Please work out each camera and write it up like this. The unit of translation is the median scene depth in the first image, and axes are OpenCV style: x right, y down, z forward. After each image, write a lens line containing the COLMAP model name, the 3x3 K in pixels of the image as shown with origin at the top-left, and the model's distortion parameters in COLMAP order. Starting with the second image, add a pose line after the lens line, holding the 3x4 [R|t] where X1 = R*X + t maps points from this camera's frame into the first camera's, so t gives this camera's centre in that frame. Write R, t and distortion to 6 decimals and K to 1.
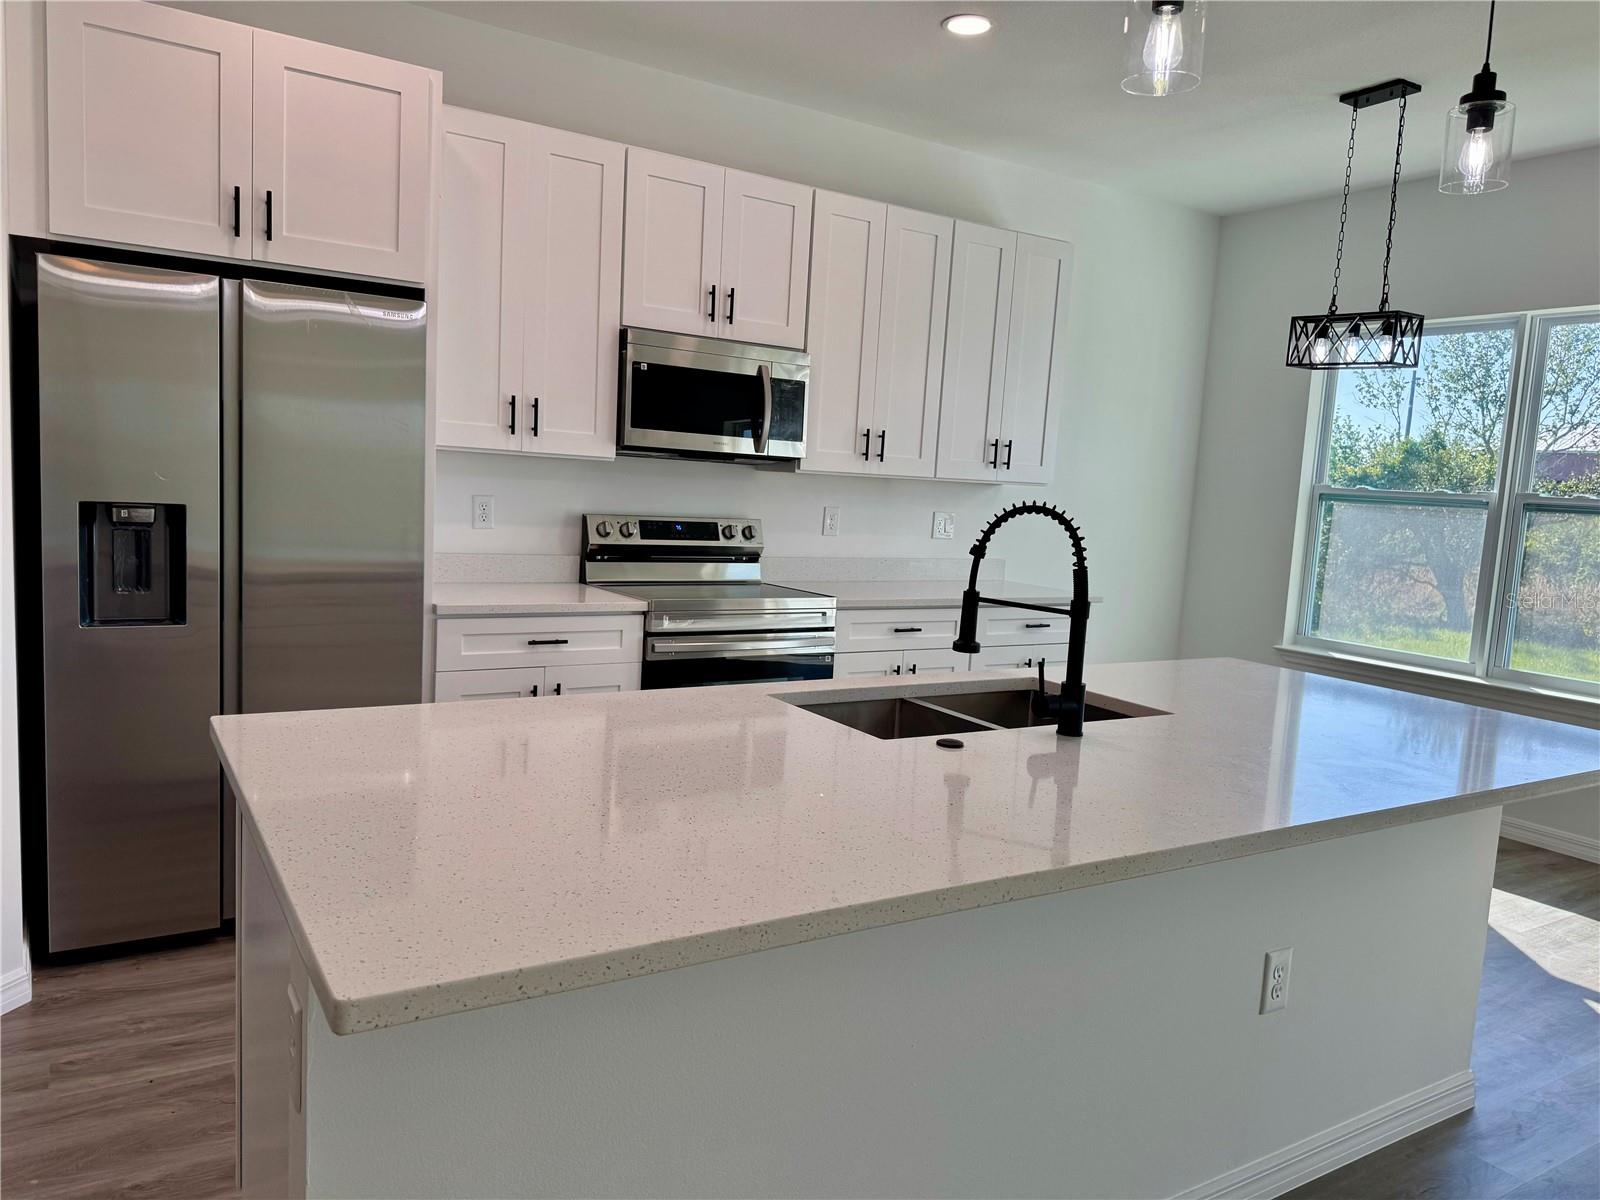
lens RADIAL K [[1120.9, 0, 801.2], [0, 1120.9, 592.0], [0, 0, 1]] dist [0.119055, -0.153545]
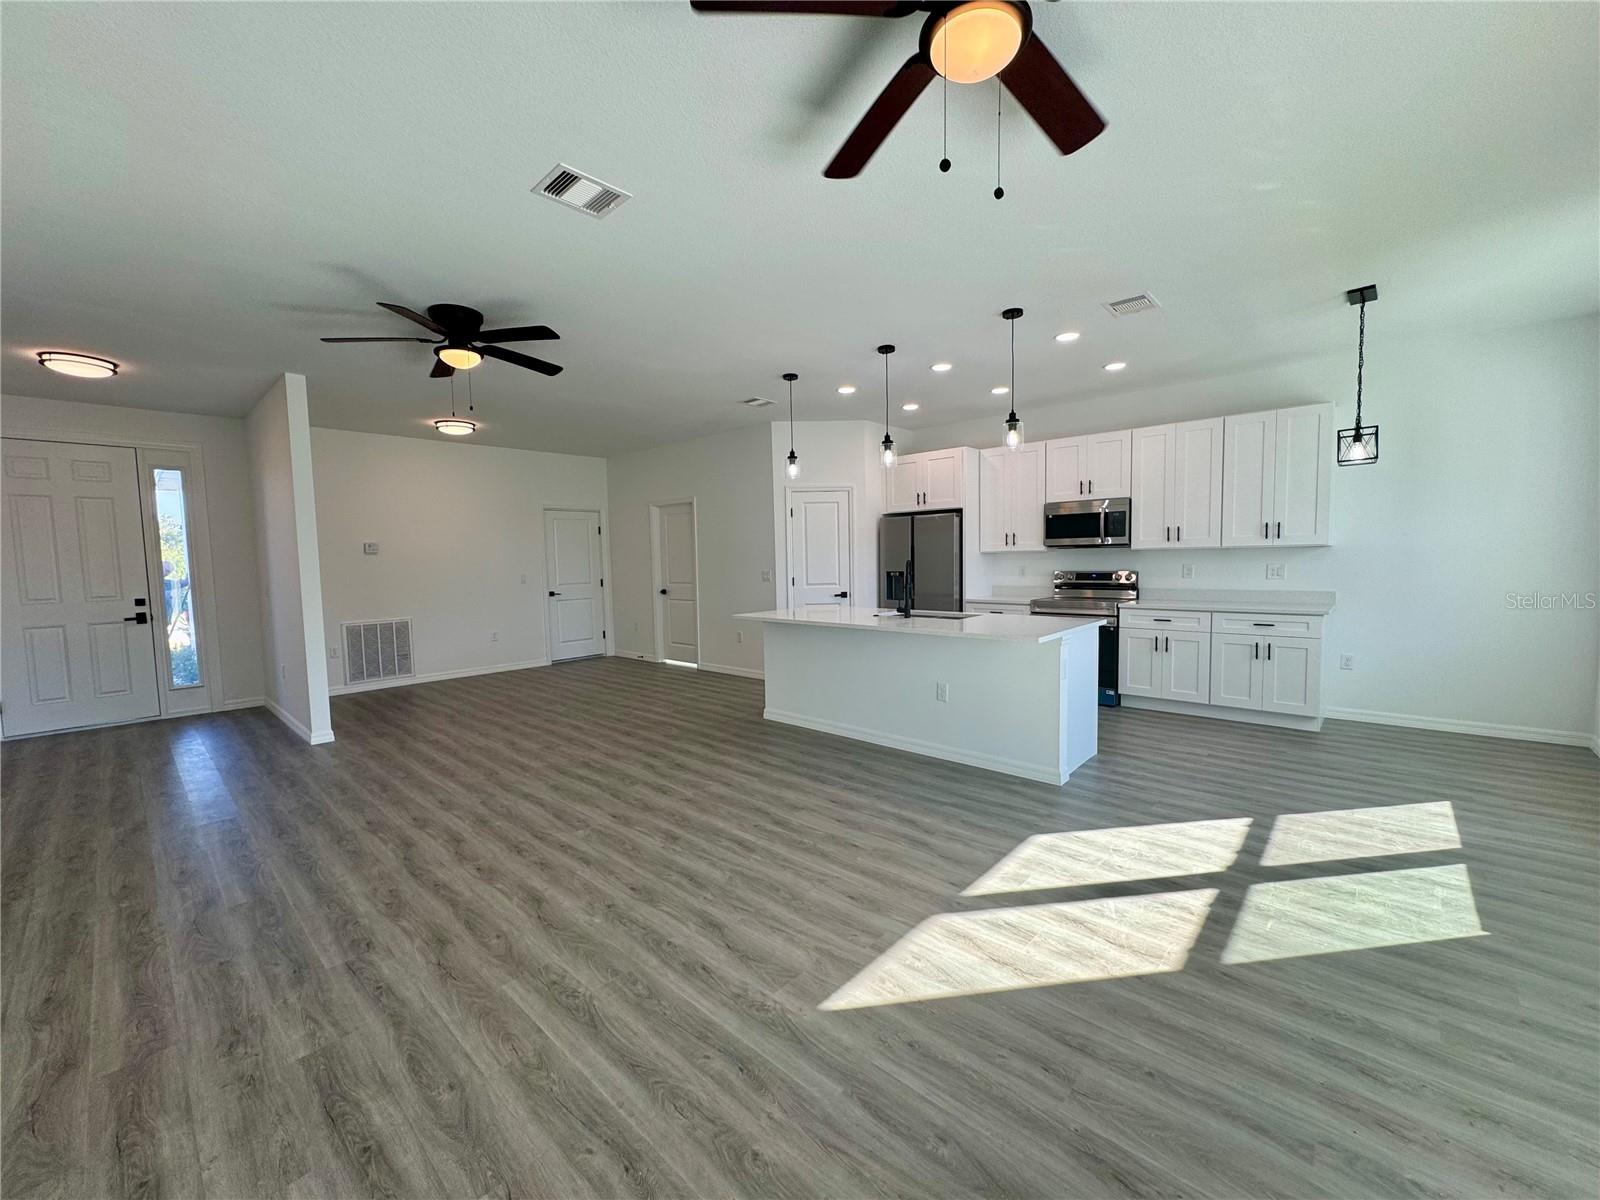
lens RADIAL K [[638.0, 0, 800.0], [0, 638.0, 600.0], [0, 0, 1]] dist [-0.003002, 0.000399]
pose [[0.253234, 0.005031, -0.967392, 1.196995], [-0.063620, 0.997908, -0.011464, 0.058505], [0.965311, 0.064448, 0.253025, 0.034053]]
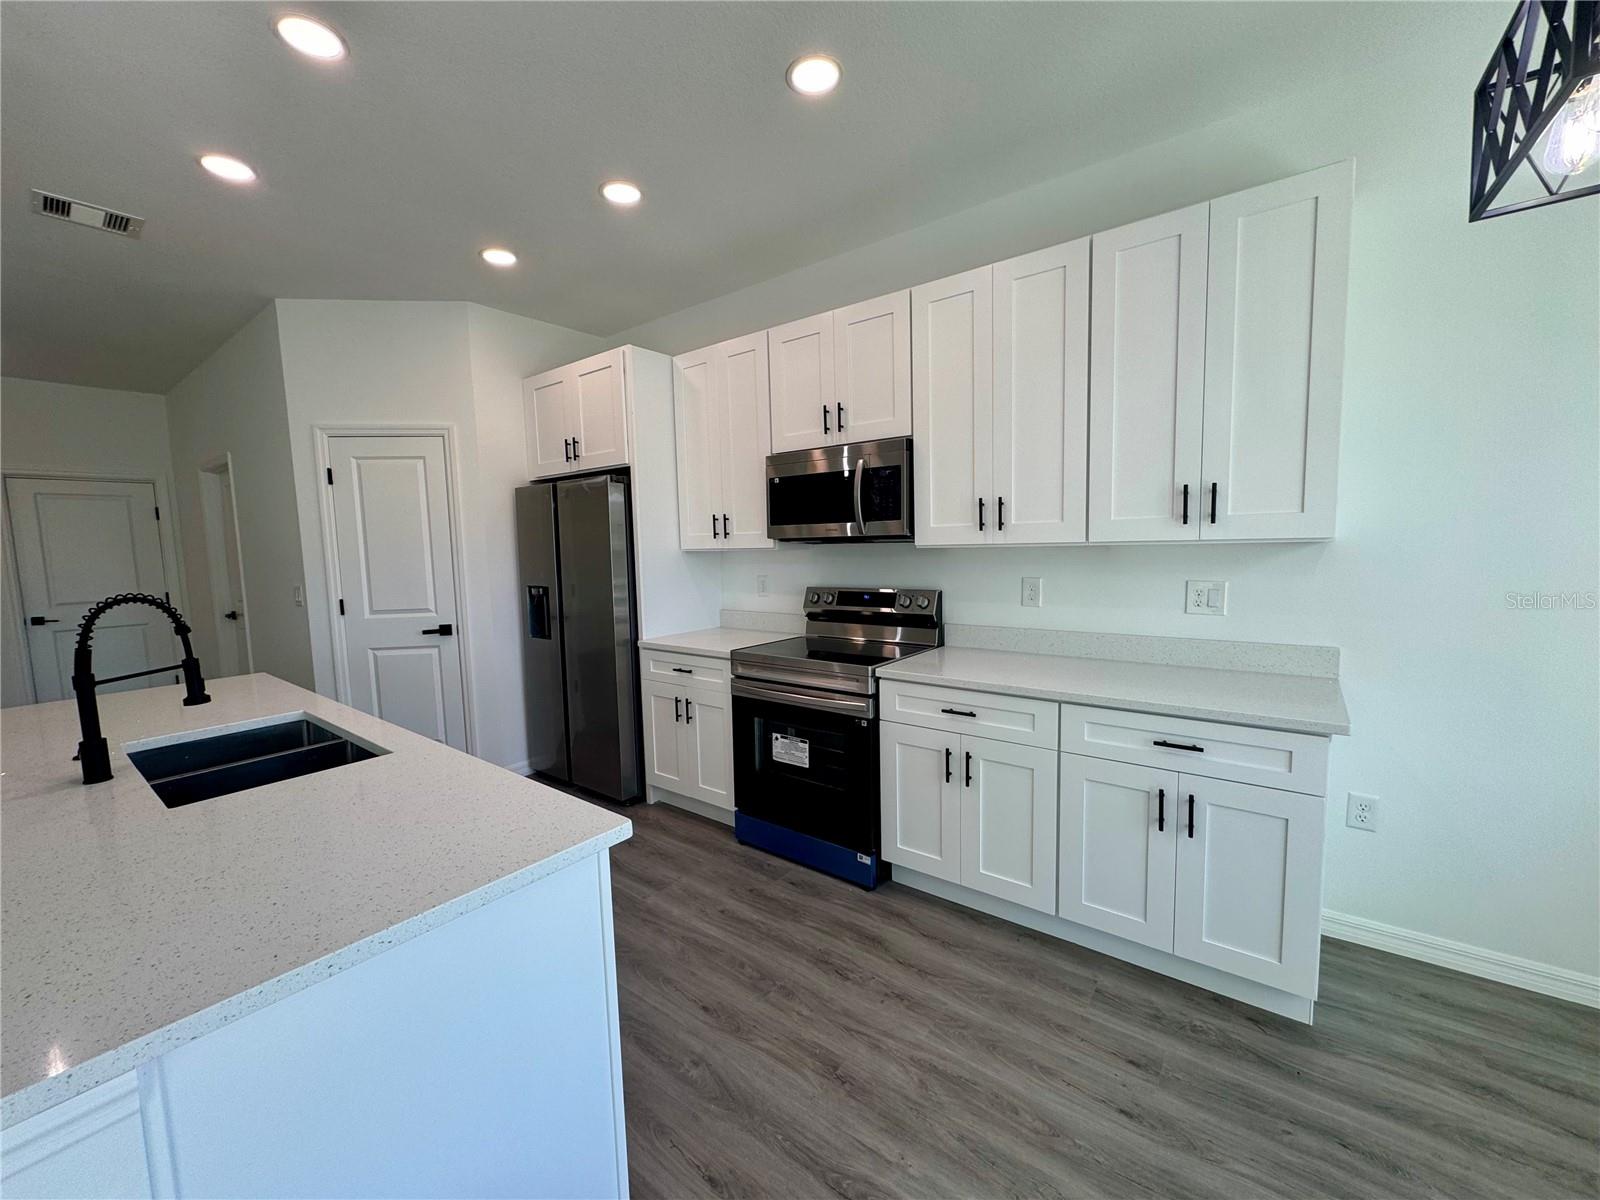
lens RADIAL K [[638.0, 0, 800.0], [0, 638.0, 600.0], [0, 0, 1]] dist [-0.003002, 0.000399]
pose [[0.337454, 0.021090, -0.941106, 0.596726], [-0.051521, 0.998664, 0.003905, -0.059133], [0.939931, 0.047169, 0.338090, 0.766239]]
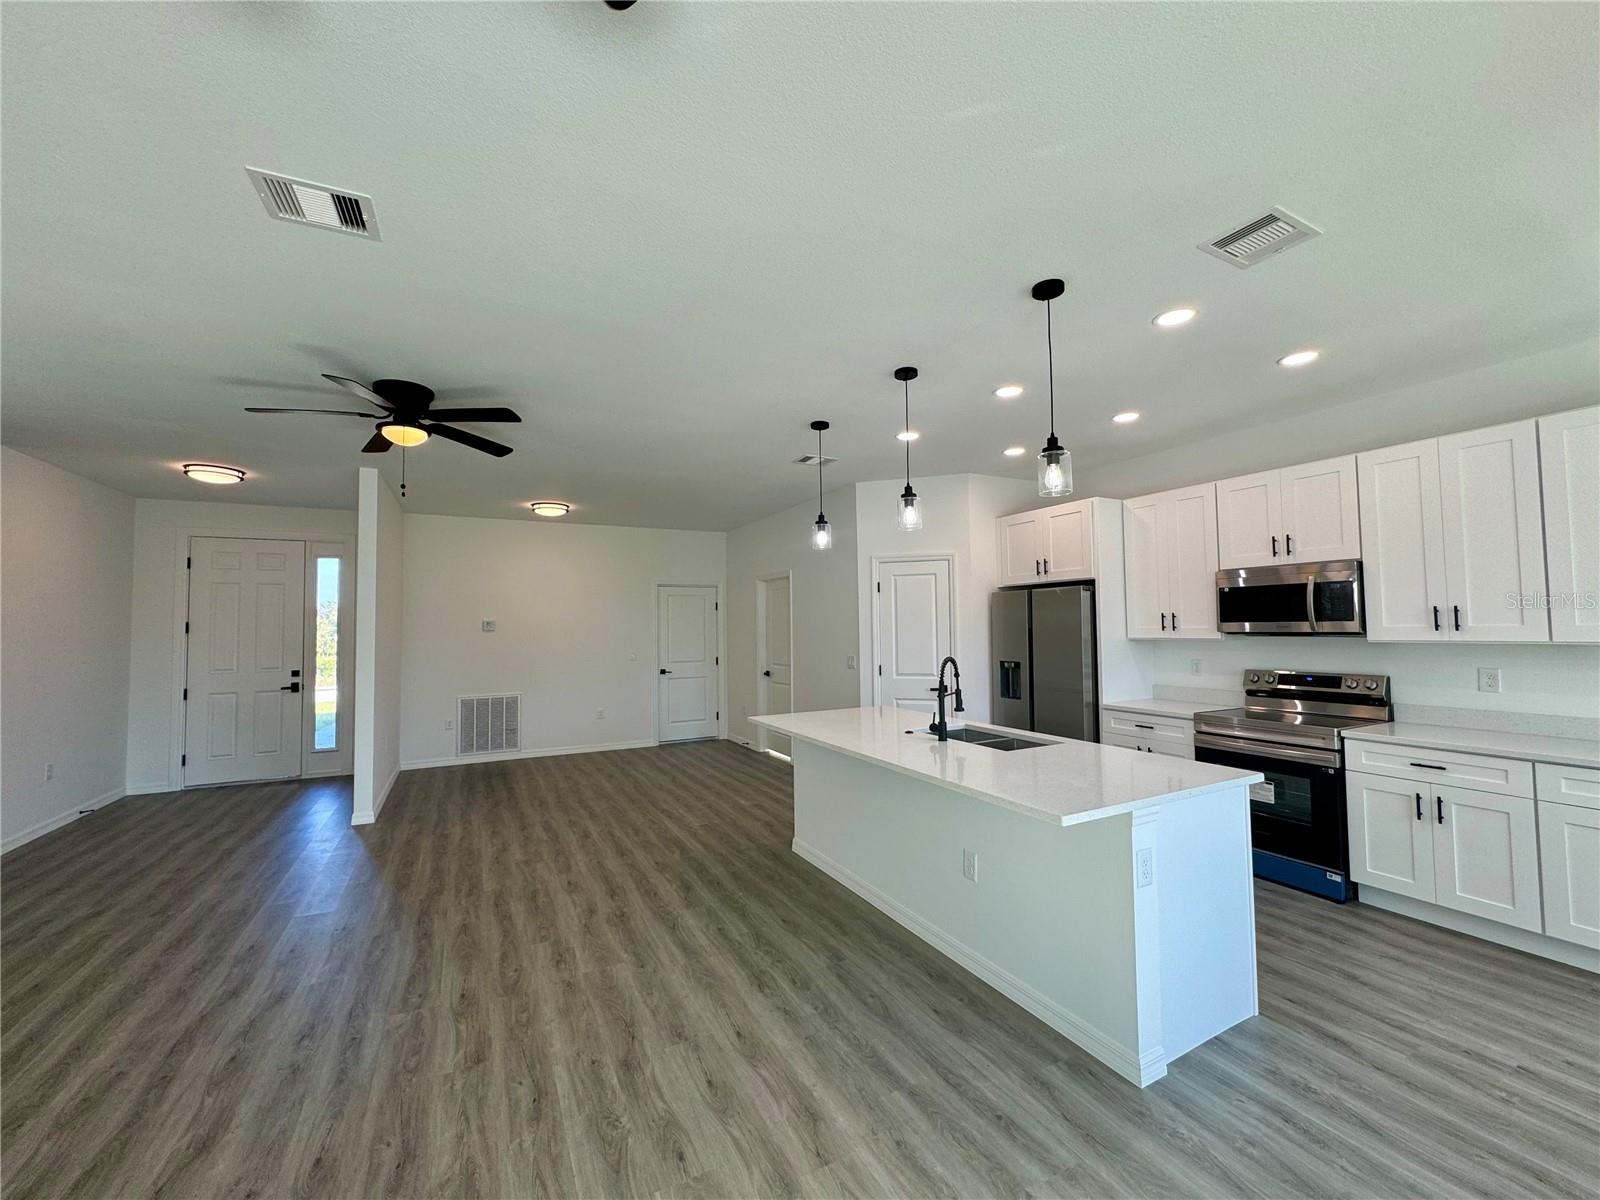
lens RADIAL K [[638.0, 0, 800.0], [0, 638.0, 600.0], [0, 0, 1]] dist [-0.003002, 0.000399]
pose [[-0.090580, -0.098338, -0.991022, 0.959107], [-0.094102, 0.991506, -0.089785, -0.021782], [0.991433, 0.085124, -0.099064, 0.404265]]
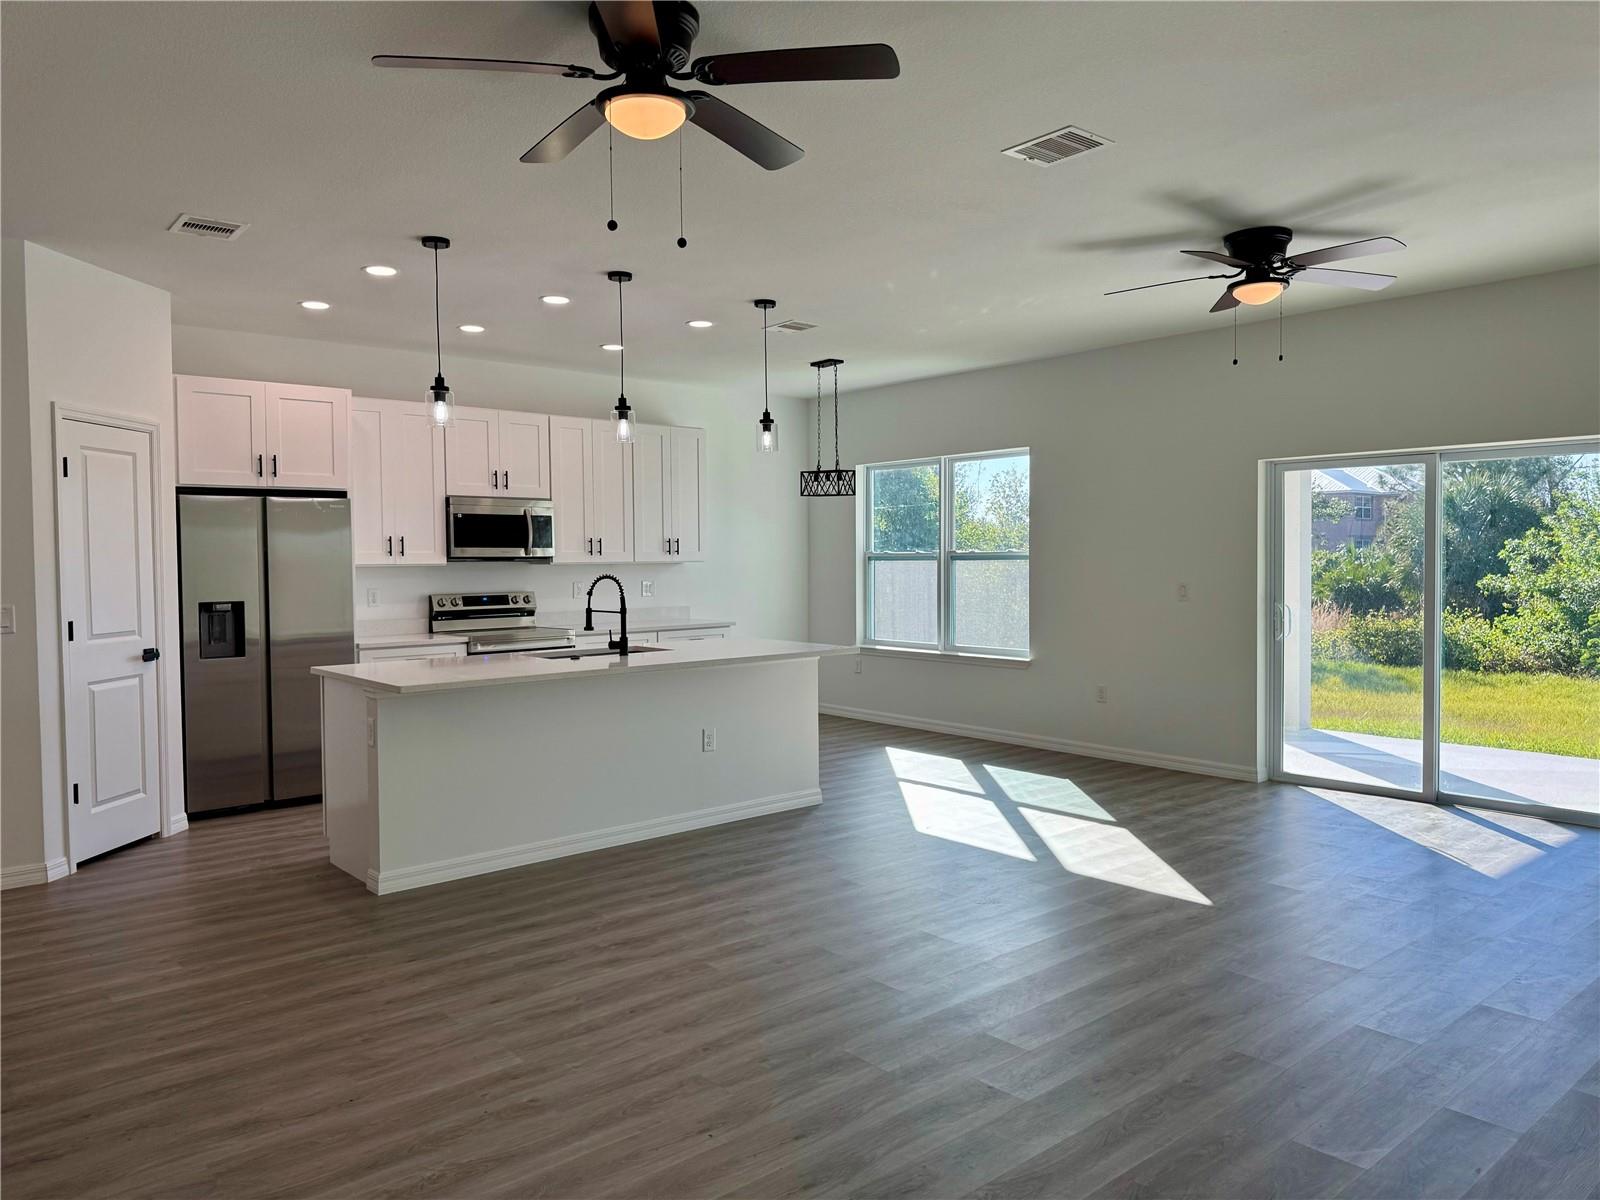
lens RADIAL K [[1120.9, 0, 801.2], [0, 1120.9, 592.0], [0, 0, 1]] dist [0.119055, -0.153545]
pose [[0.987307, -0.068846, 0.143124, 0.146931], [0.078070, 0.995149, -0.059859, 0.088099], [-0.138308, 0.070272, 0.987893, -0.955584]]
